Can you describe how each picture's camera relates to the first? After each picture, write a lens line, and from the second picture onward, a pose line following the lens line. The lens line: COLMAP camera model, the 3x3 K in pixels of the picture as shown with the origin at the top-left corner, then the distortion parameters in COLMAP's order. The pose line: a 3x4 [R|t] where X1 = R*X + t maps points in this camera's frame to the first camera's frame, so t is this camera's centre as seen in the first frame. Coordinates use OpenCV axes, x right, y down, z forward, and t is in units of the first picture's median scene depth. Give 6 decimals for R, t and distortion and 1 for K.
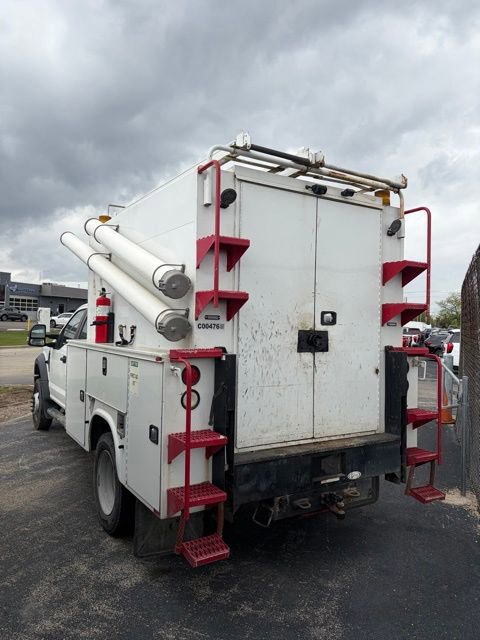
lens RADIAL K [[475.4, 0, 240.0], [0, 475.4, 320.0], [0, 0, 1]] dist [0.097687, -0.124936]
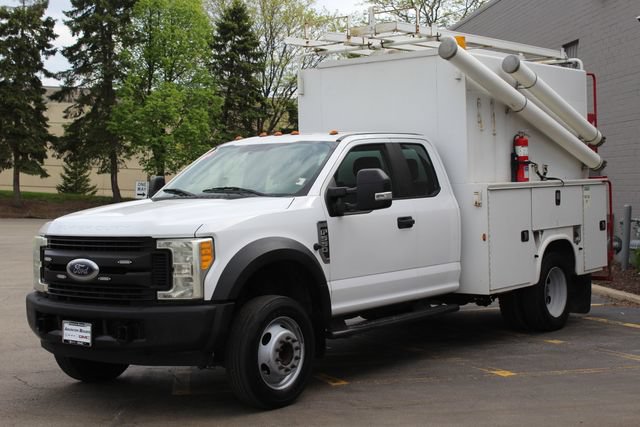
lens RADIAL K [[1032.1, 0, 356.8], [0, 1032.1, 213.2], [0, 0, 1]] dist [0.047495, 0.076098]
pose [[-0.379298, -0.038745, 0.924463, -2.896088], [0.006924, 0.998976, 0.044708, 0.016124], [-0.925248, 0.023359, -0.378642, 2.835068]]
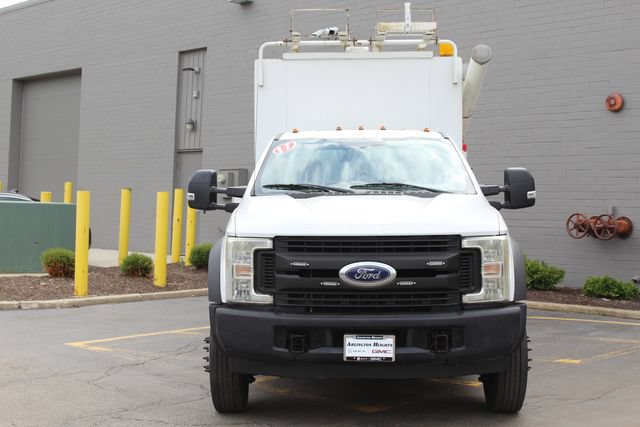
lens RADIAL K [[1032.1, 0, 356.8], [0, 1032.1, 213.2], [0, 0, 1]] dist [0.047495, 0.076098]
pose [[-0.857890, -0.028890, 0.513021, -1.689771], [-0.015226, 0.999409, 0.030820, 0.056219], [-0.513608, 0.018629, -0.857823, 4.089258]]
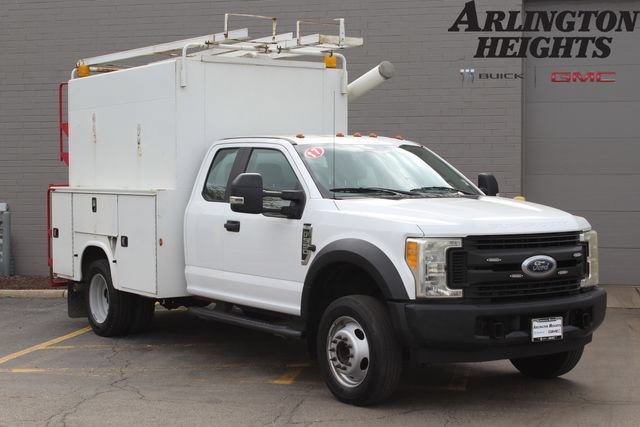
lens RADIAL K [[1032.1, 0, 356.8], [0, 1032.1, 213.2], [0, 0, 1]] dist [0.047495, 0.076098]
pose [[-0.995901, -0.015290, -0.089143, -0.251557], [-0.017337, 0.999602, 0.022237, 0.069602], [0.088767, 0.023691, -0.995771, 4.585602]]
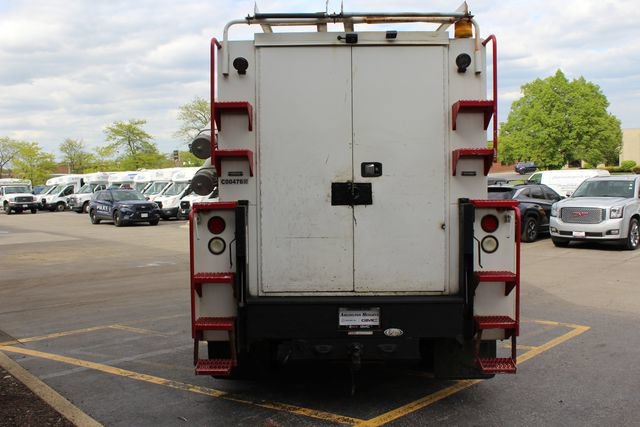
lens RADIAL K [[604.3, 0, 309.1], [0, 604.3, 215.0], [0, 0, 1]] dist [-0.093762, 0.024016]
pose [[0.838355, -0.003719, -0.545112, 0.752830], [0.032287, 0.998560, 0.042843, 0.031747], [0.544167, -0.053518, 0.837268, -0.085962]]
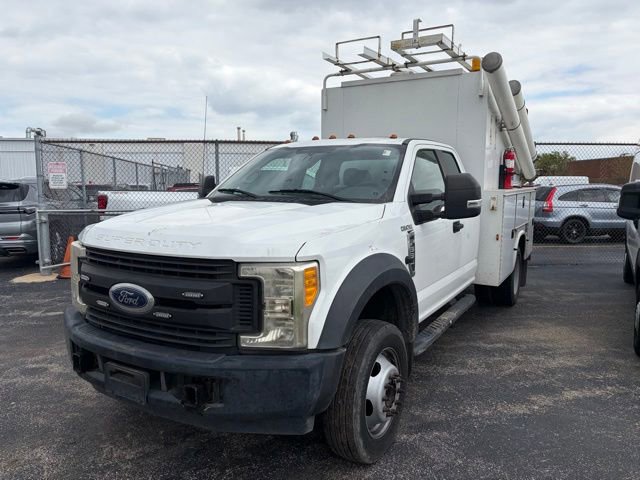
lens RADIAL K [[475.4, 0, 330.5], [0, 475.4, 239.6], [0, 0, 1]] dist [0.097687, -0.124936]
pose [[-0.486892, -0.121927, 0.864910, -1.539018], [-0.021159, 0.991565, 0.127871, 0.034703], [-0.873206, 0.043958, -0.485365, 2.646876]]
